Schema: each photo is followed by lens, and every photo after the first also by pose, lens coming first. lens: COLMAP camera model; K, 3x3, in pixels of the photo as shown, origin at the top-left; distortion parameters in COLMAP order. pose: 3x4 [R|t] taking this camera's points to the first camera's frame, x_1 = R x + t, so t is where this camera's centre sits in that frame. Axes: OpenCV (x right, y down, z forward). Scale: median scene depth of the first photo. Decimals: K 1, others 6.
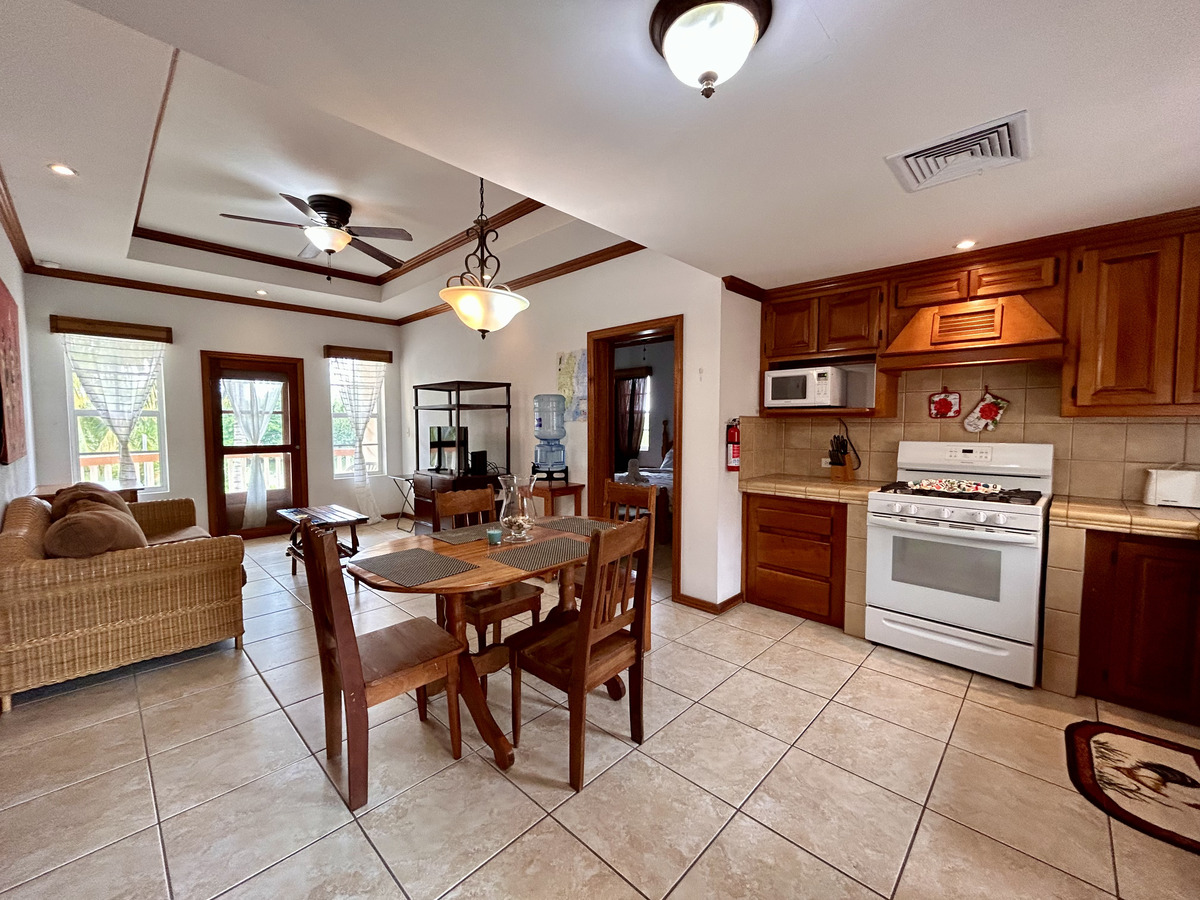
lens RADIAL K [[484.7, 0, 596.0], [0, 484.7, 450.5], [0, 0, 1]] dist [0.000988, 0.001771]
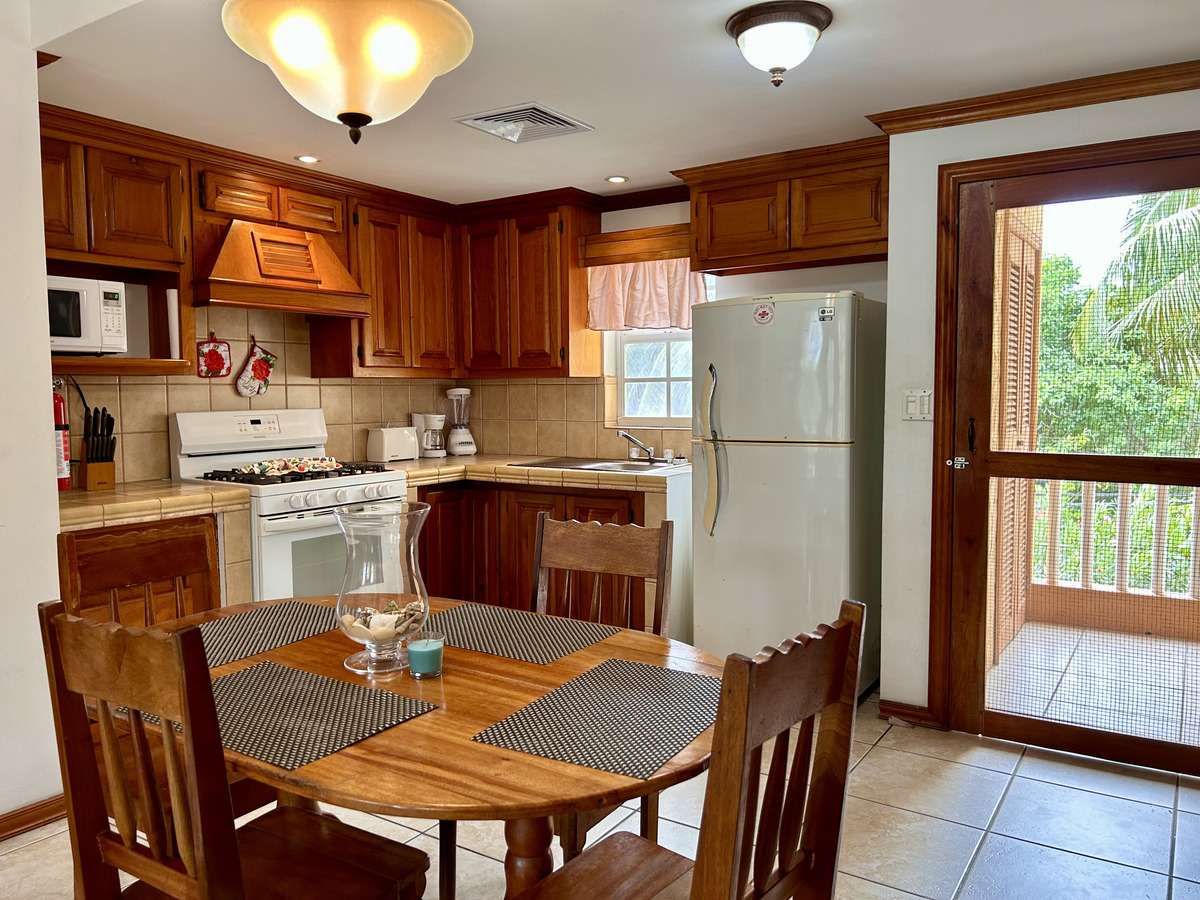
lens RADIAL K [[904.6, 0, 601.7], [0, 904.6, 455.7], [0, 0, 1]] dist [0.034809, -0.016368]
pose [[-0.181428, -0.076442, 0.980429, -0.768137], [0.058629, 0.994360, 0.088377, -0.042116], [-0.981655, 0.073516, -0.175923, 0.764770]]
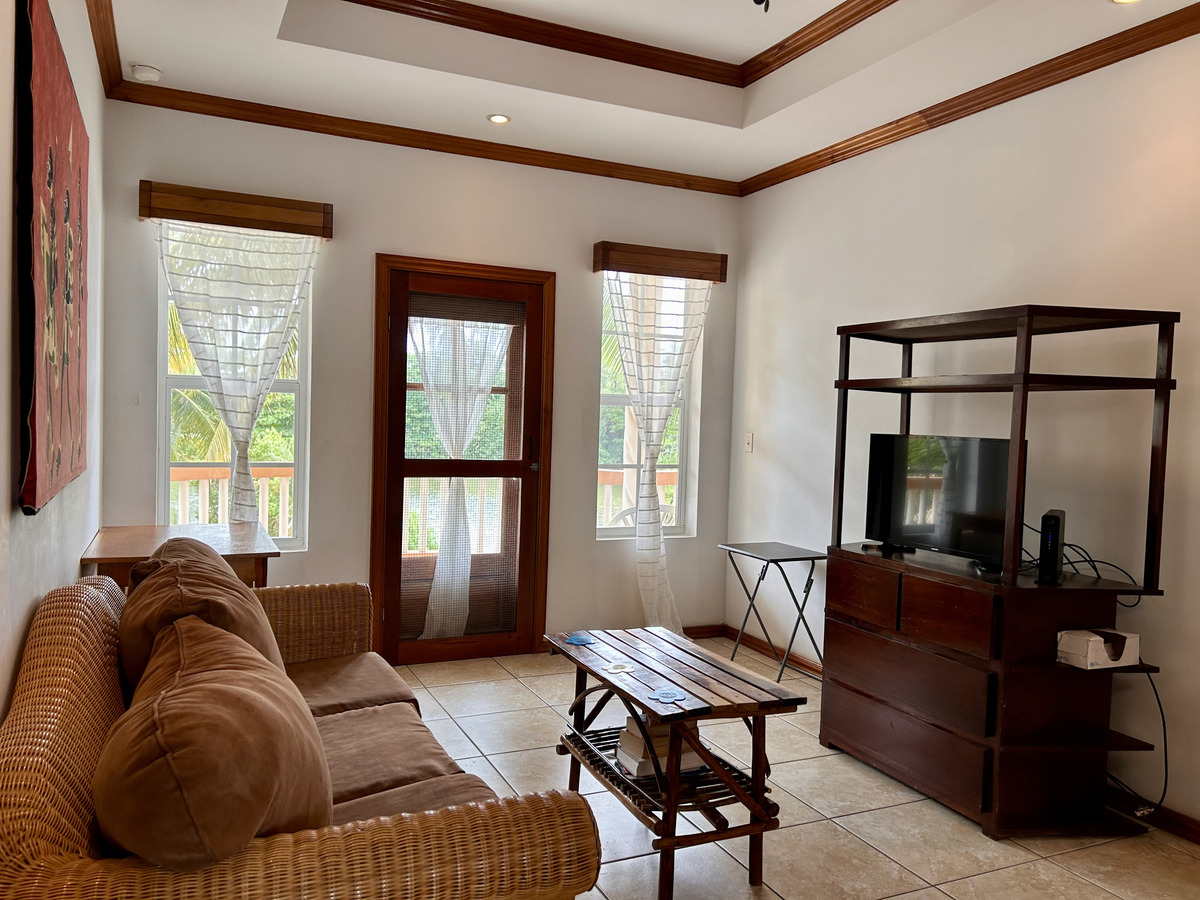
lens RADIAL K [[904.6, 0, 604.2], [0, 904.6, 449.5], [0, 0, 1]] dist [0.034809, -0.016368]
pose [[0.936054, 0.043090, -0.349207, -0.269382], [-0.051615, 0.998552, -0.015138, -0.014044], [0.348049, 0.032194, 0.936923, 0.237146]]
